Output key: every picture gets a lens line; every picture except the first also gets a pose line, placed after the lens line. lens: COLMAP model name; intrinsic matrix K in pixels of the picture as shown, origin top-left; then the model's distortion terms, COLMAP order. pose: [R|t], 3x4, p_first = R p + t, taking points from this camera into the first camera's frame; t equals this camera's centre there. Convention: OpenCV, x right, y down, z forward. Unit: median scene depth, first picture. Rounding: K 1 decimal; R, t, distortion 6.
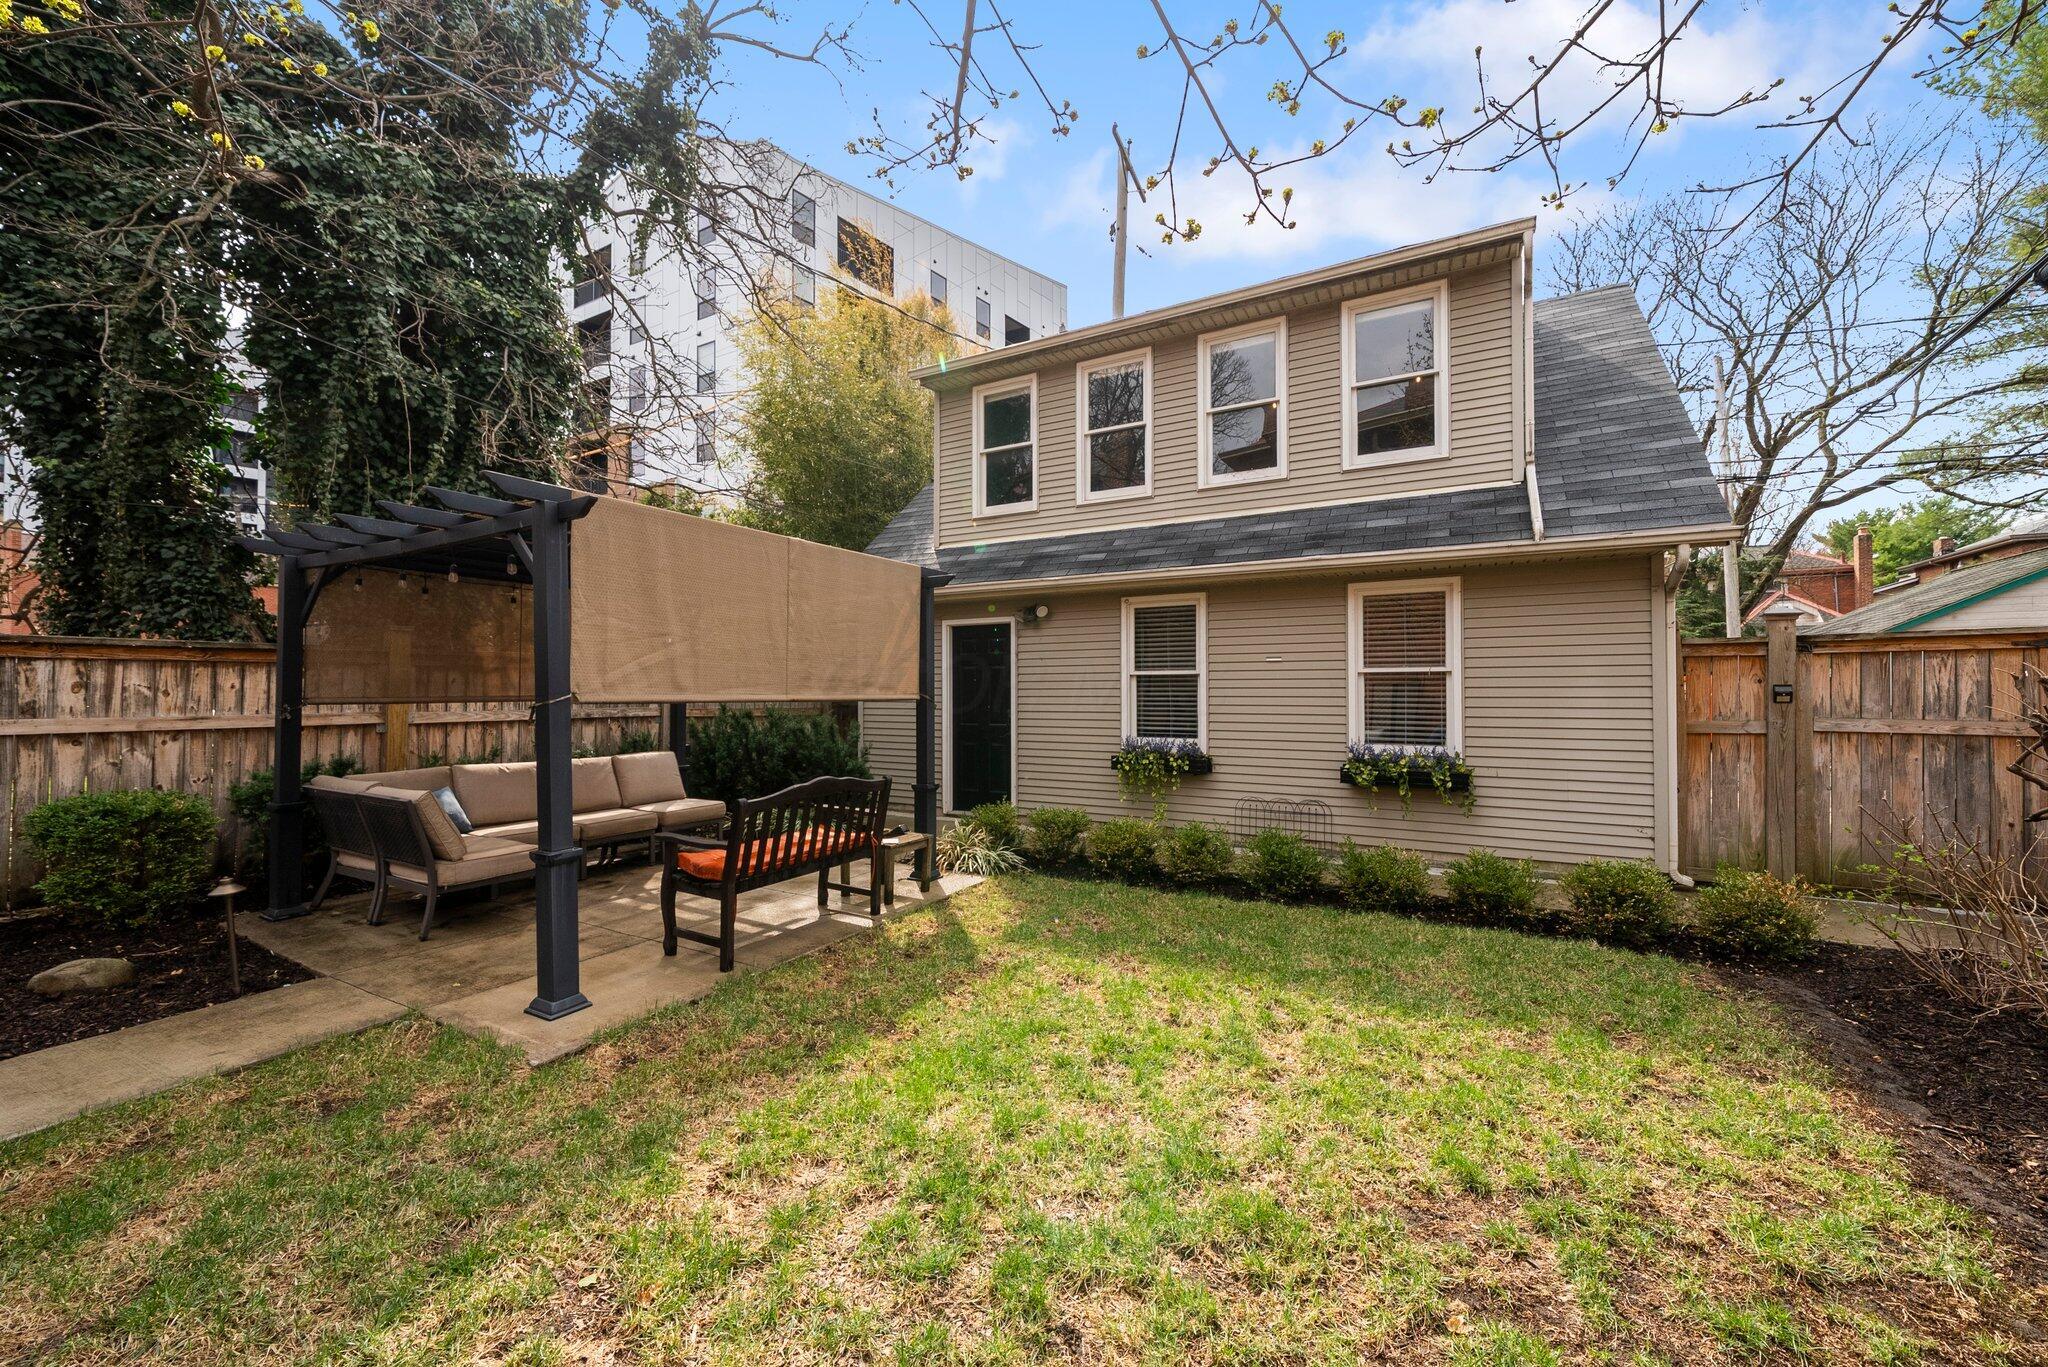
lens RADIAL K [[811.3, 0, 1011.3], [0, 811.3, 680.2], [0, 0, 1]] dist [-0.003866, 0.000432]
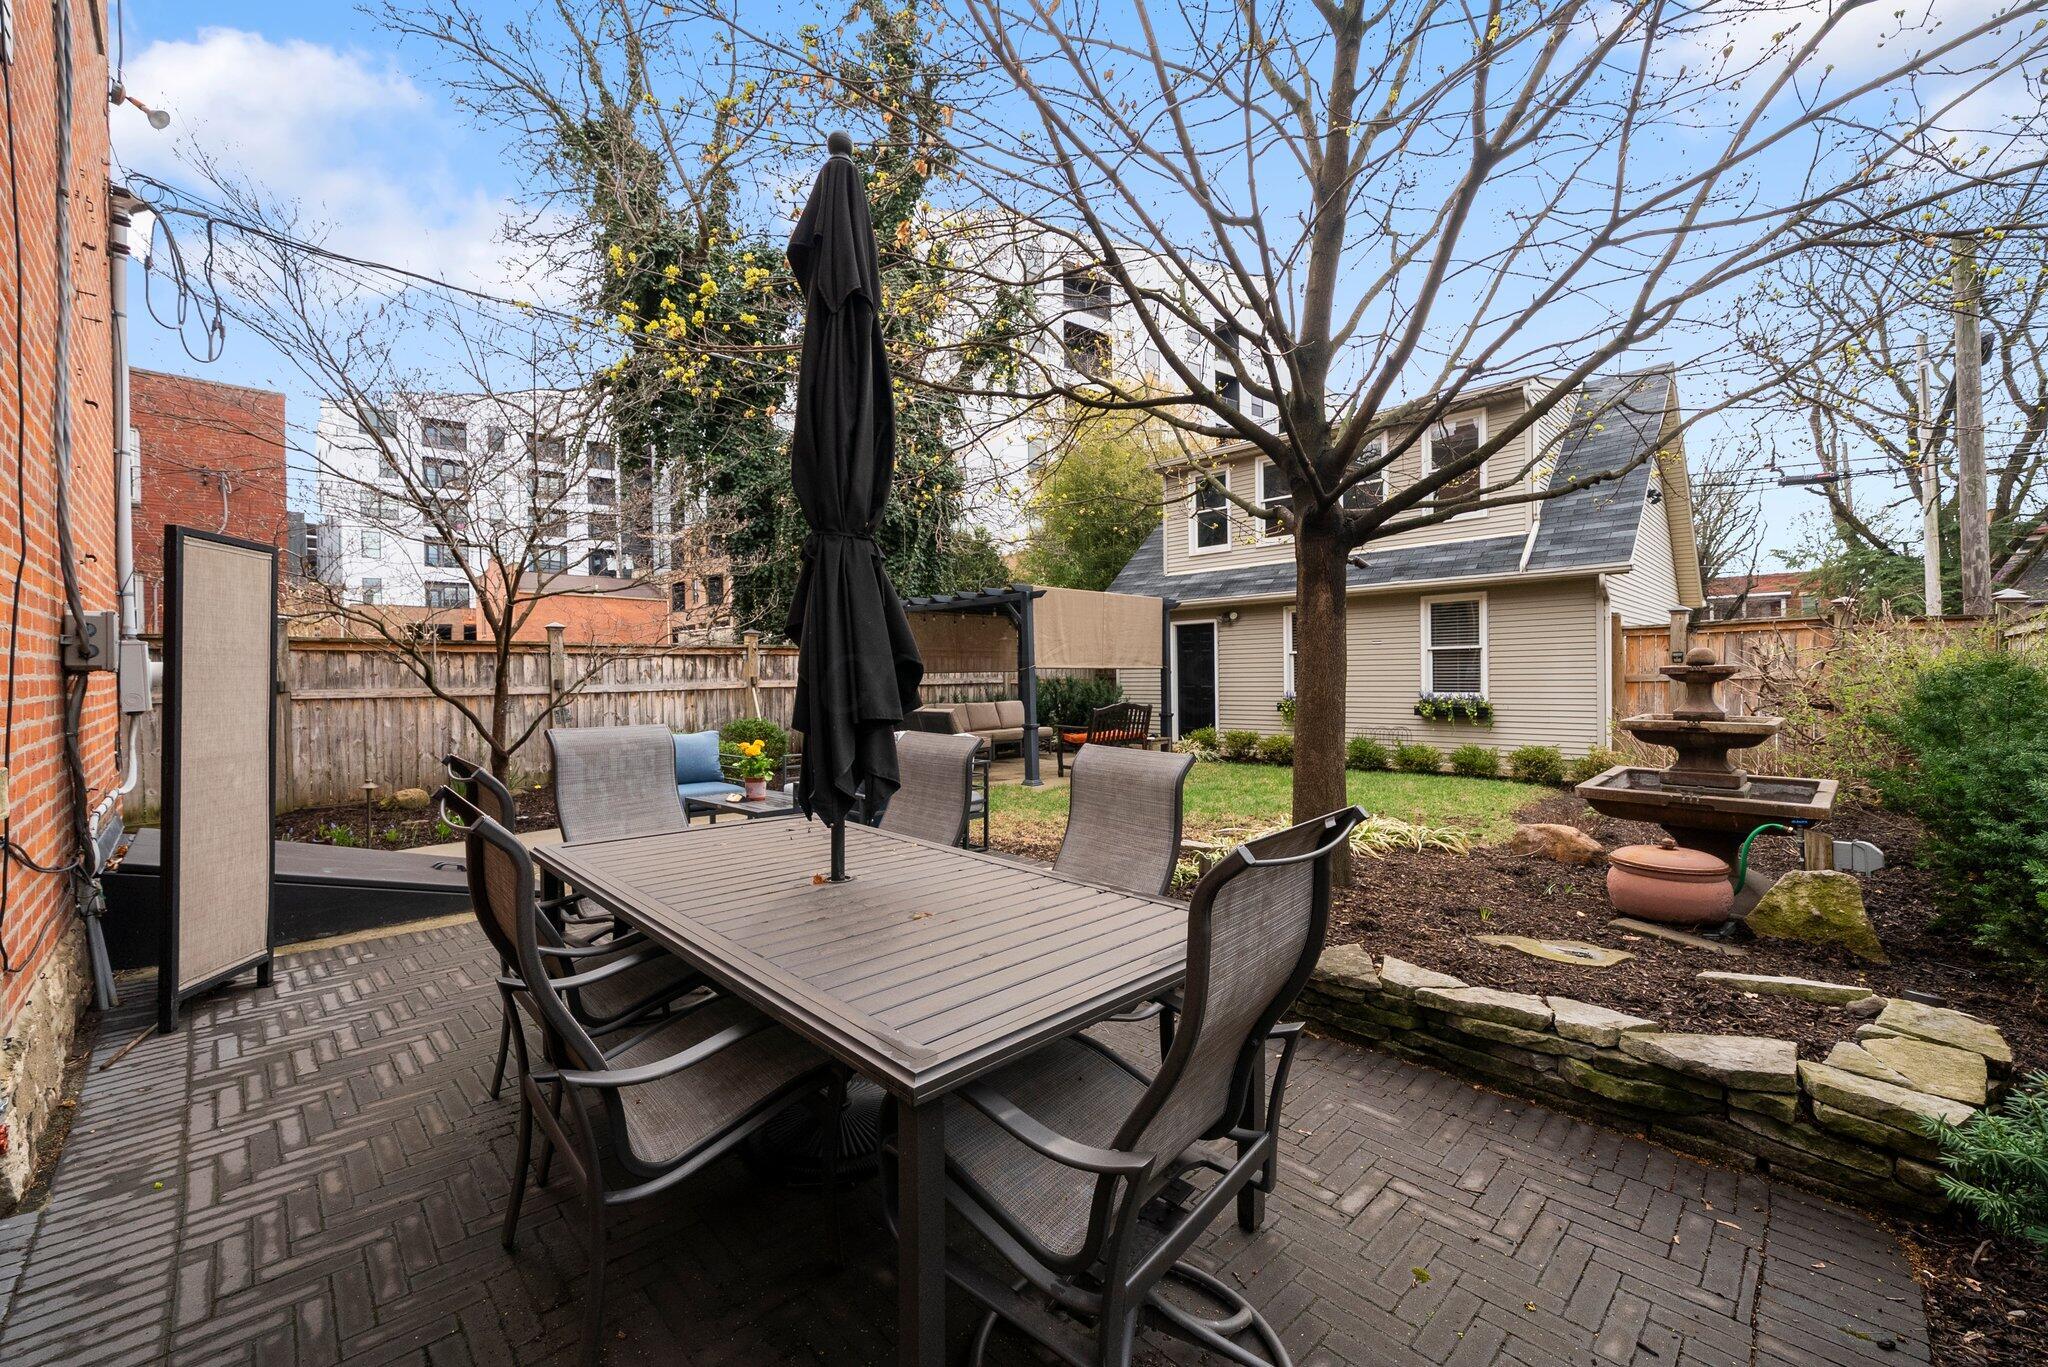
lens RADIAL K [[811.3, 0, 1019.4], [0, 811.3, 680.2], [0, 0, 1]] dist [-0.003866, 0.000432]
pose [[0.967822, -0.010905, -0.251400, 0.035115], [0.015867, 0.999717, 0.017718, 0.010559], [0.251136, -0.021137, 0.967721, -0.816727]]
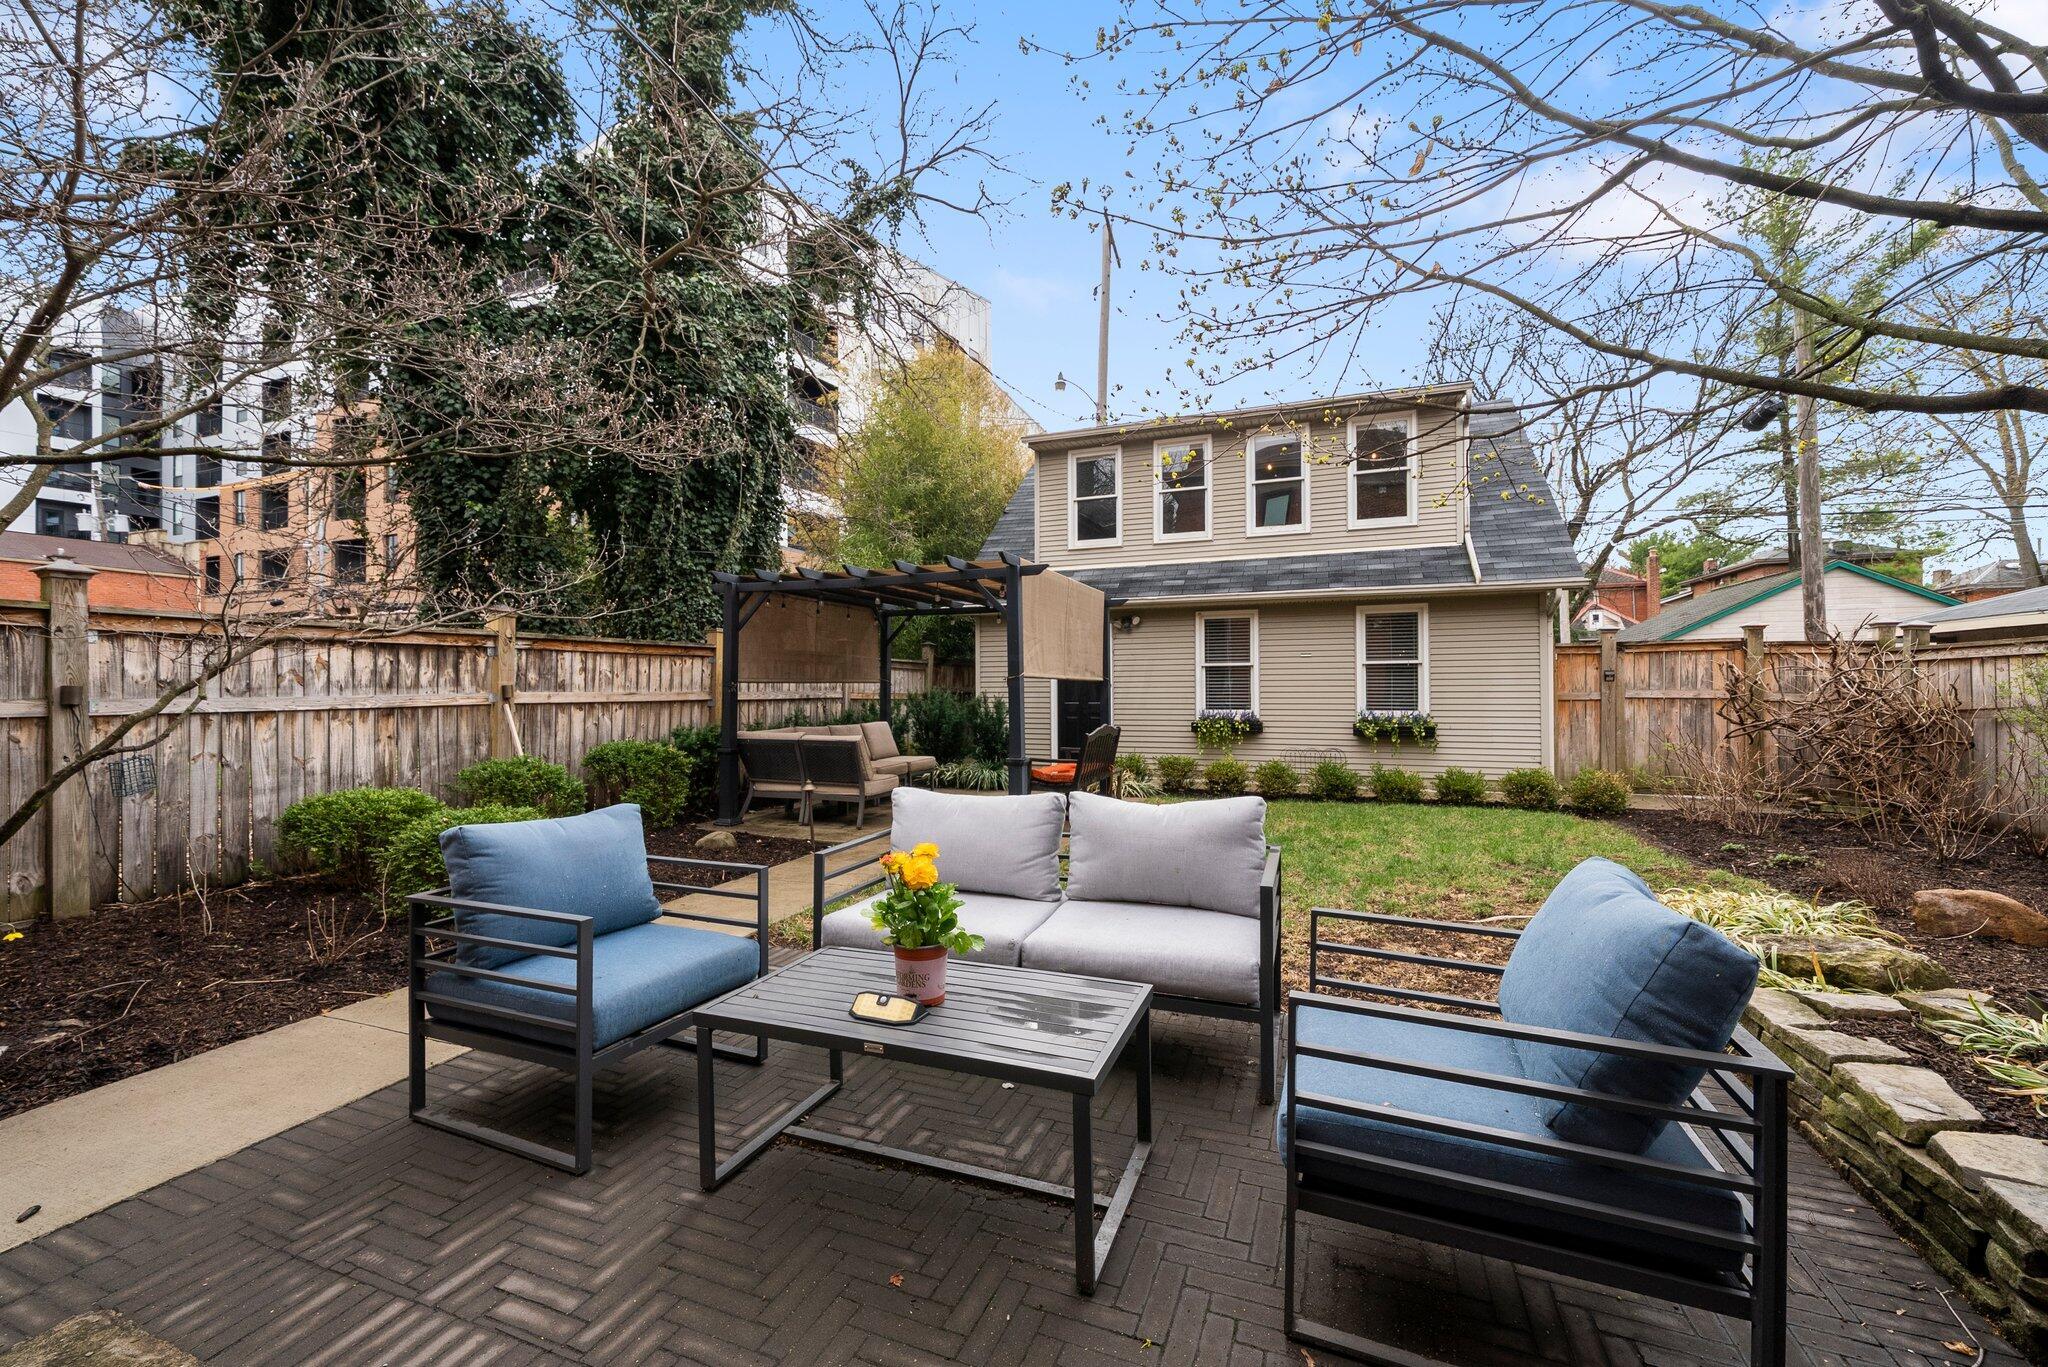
lens RADIAL K [[811.3, 0, 1025.7], [0, 811.3, 679.8], [0, 0, 1]] dist [-0.003866, 0.000432]
pose [[0.988529, -0.001533, 0.151022, -0.429326], [0.001199, 0.999997, 0.002301, 0.016169], [-0.151025, -0.002093, 0.988528, -0.414067]]
